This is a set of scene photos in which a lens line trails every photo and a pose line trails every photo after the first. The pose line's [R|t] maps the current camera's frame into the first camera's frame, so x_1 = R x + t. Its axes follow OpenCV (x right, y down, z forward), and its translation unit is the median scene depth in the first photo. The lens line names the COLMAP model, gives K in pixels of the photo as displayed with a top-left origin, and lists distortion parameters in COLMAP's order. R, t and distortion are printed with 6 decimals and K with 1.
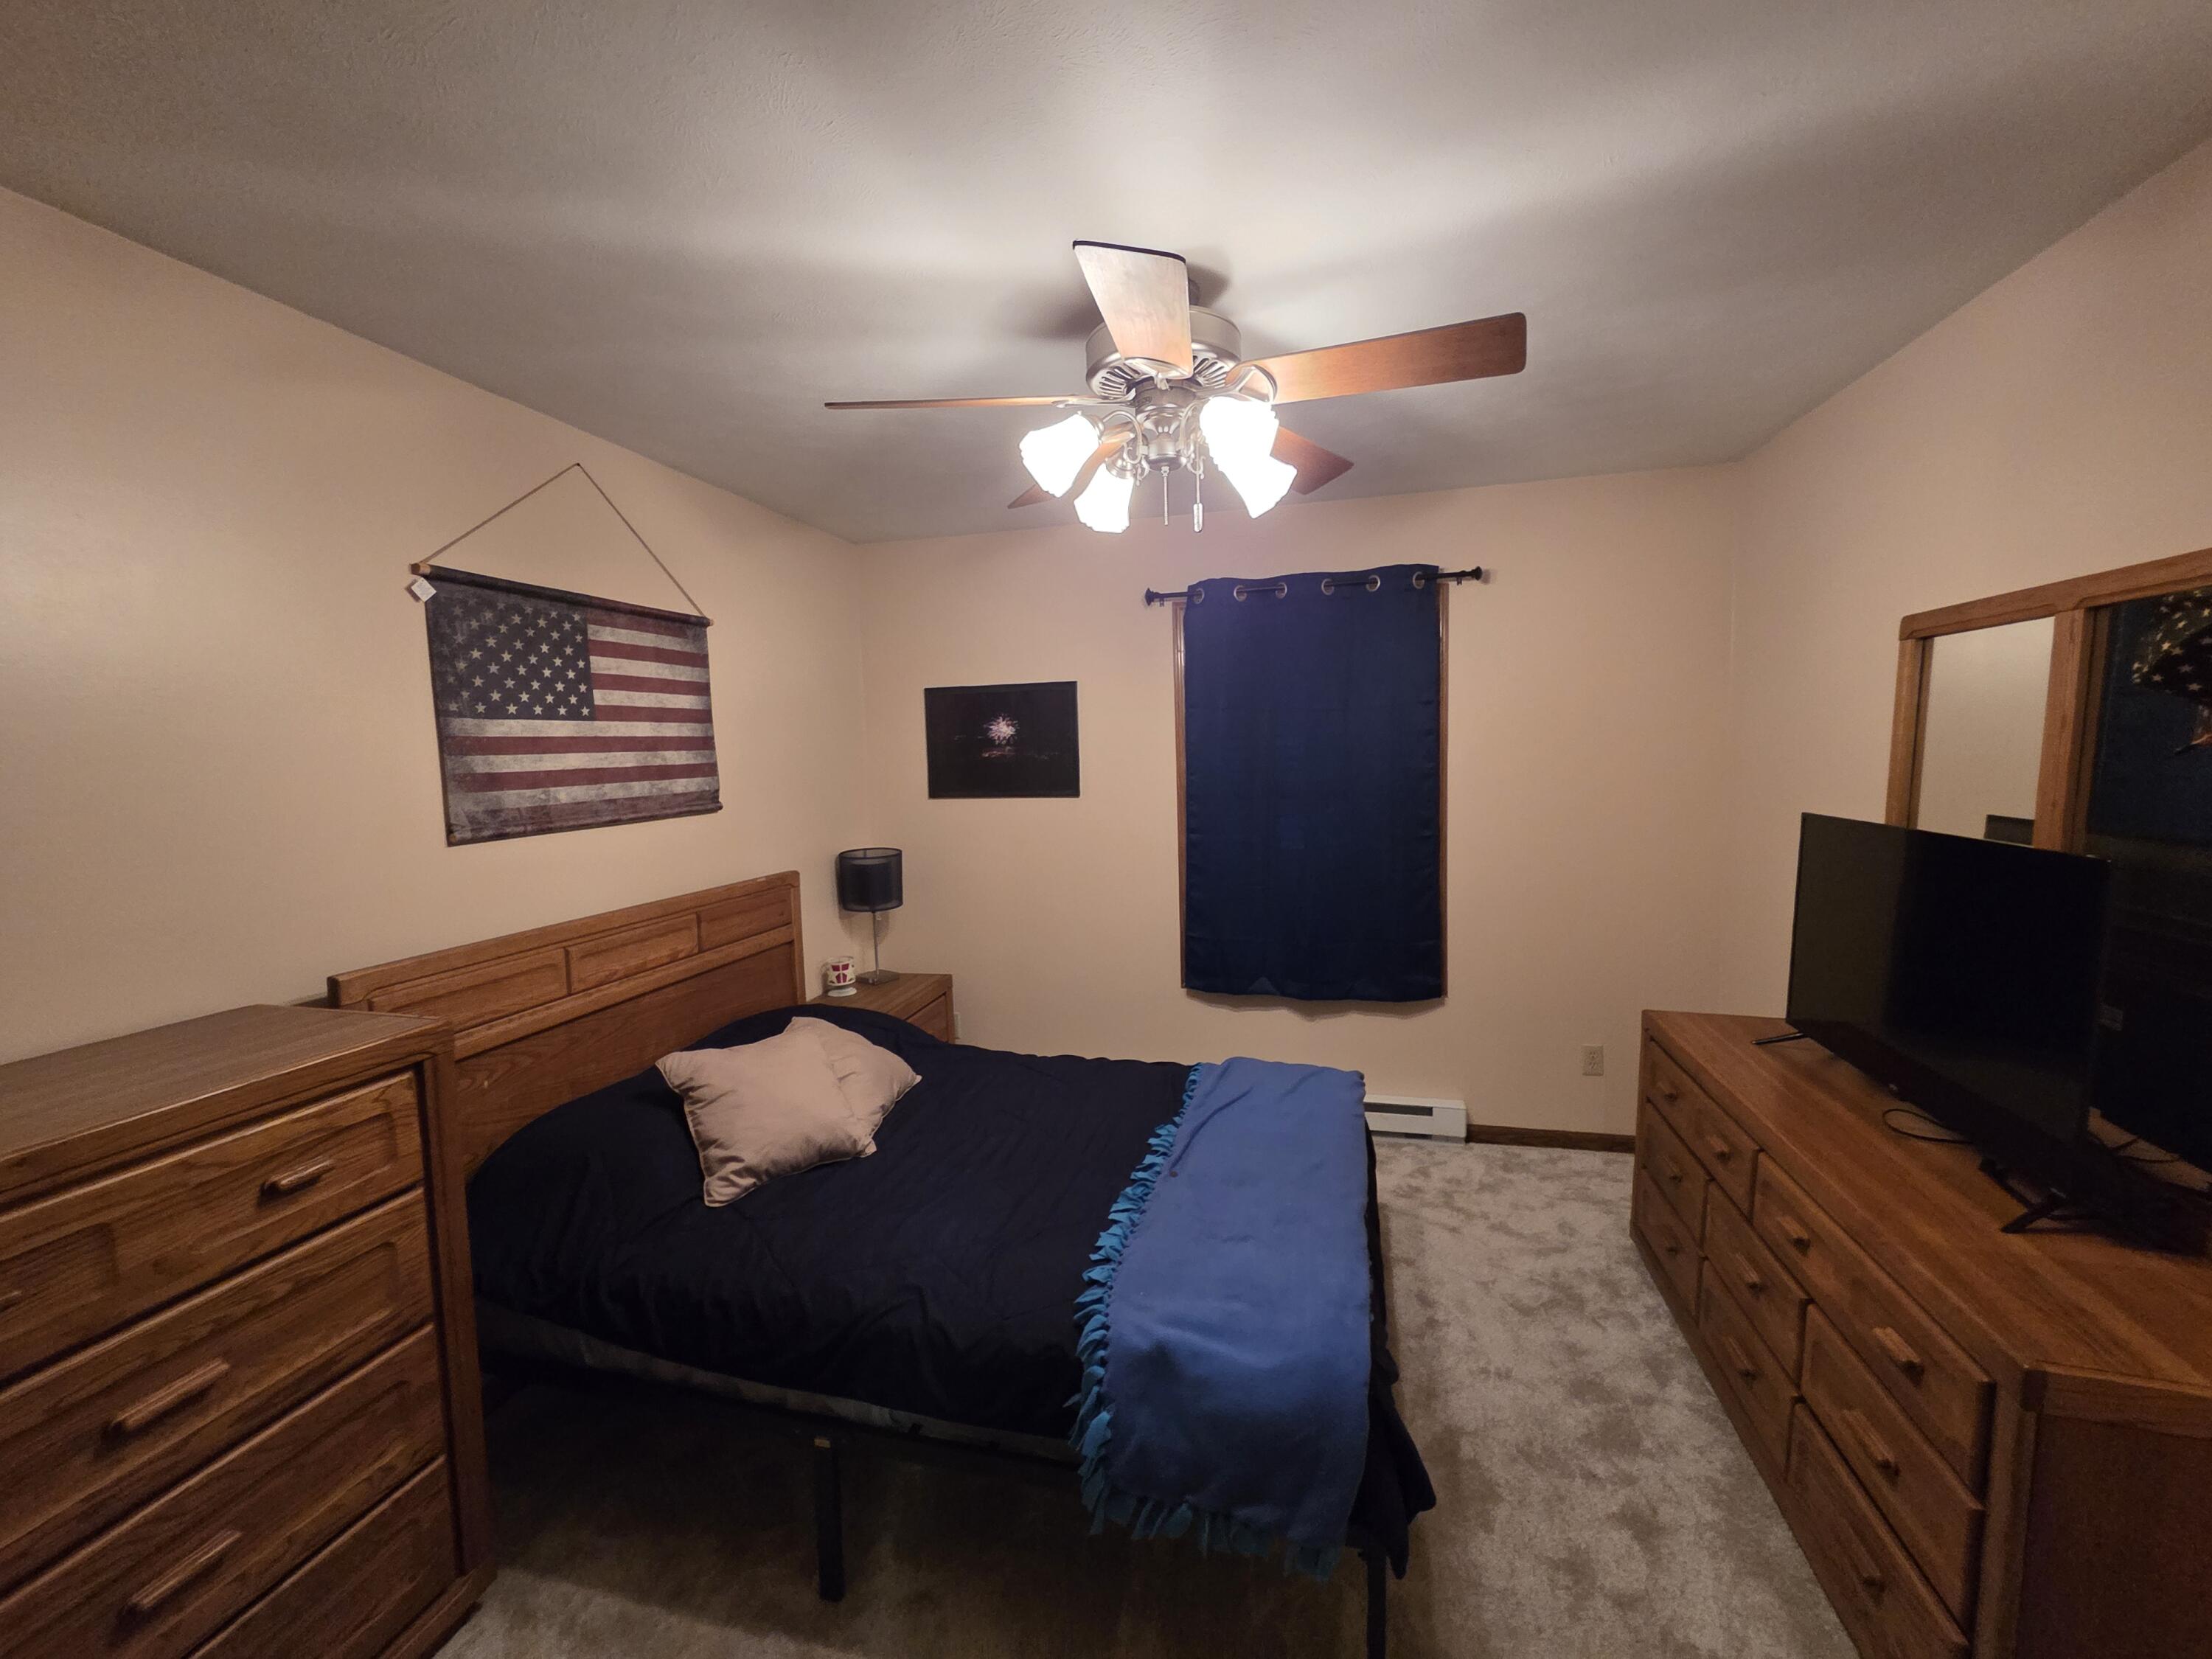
lens RADIAL K [[908.3, 0, 1099.9], [0, 908.3, 822.0], [0, 0, 1]] dist [-0.000571, 0.002081]
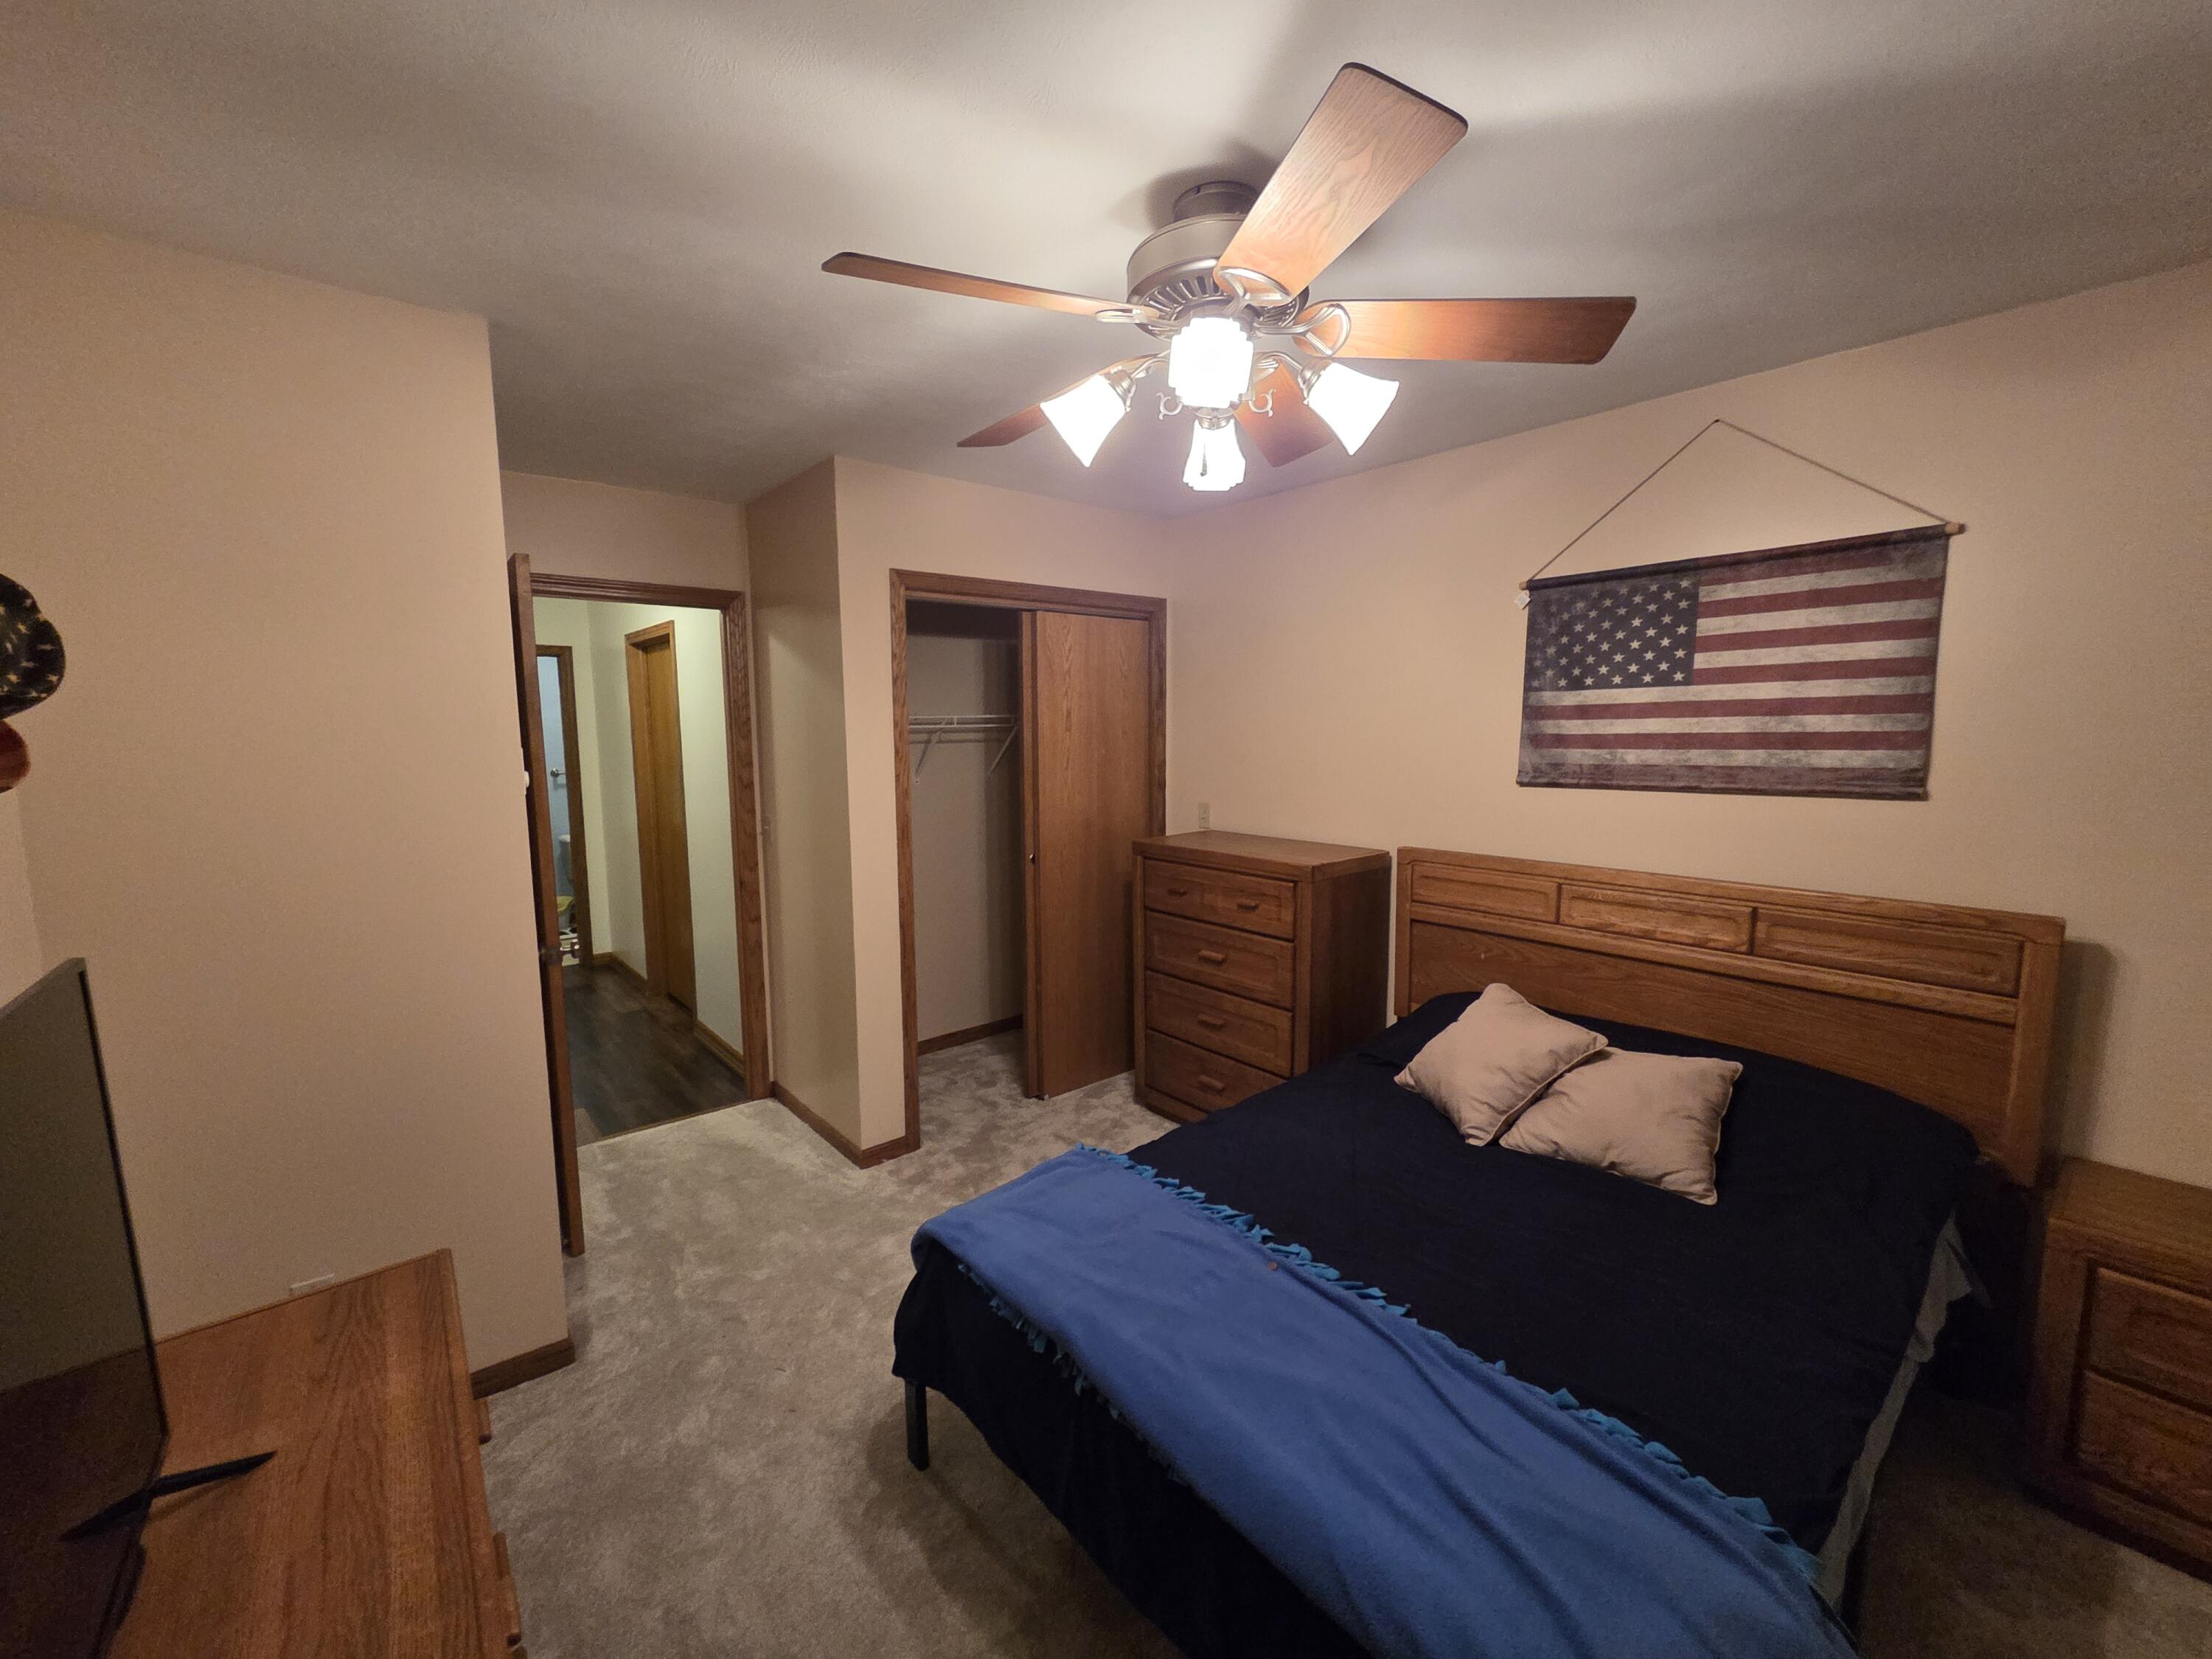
lens RADIAL K [[908.3, 0, 1116.5], [0, 908.3, 829.9], [0, 0, 1]] dist [-0.000571, 0.002081]
pose [[-0.567159, 0.111461, -0.816031, 0.652292], [-0.051619, 0.984042, 0.170285, -0.095674], [0.821989, 0.138701, -0.552355, 1.090722]]
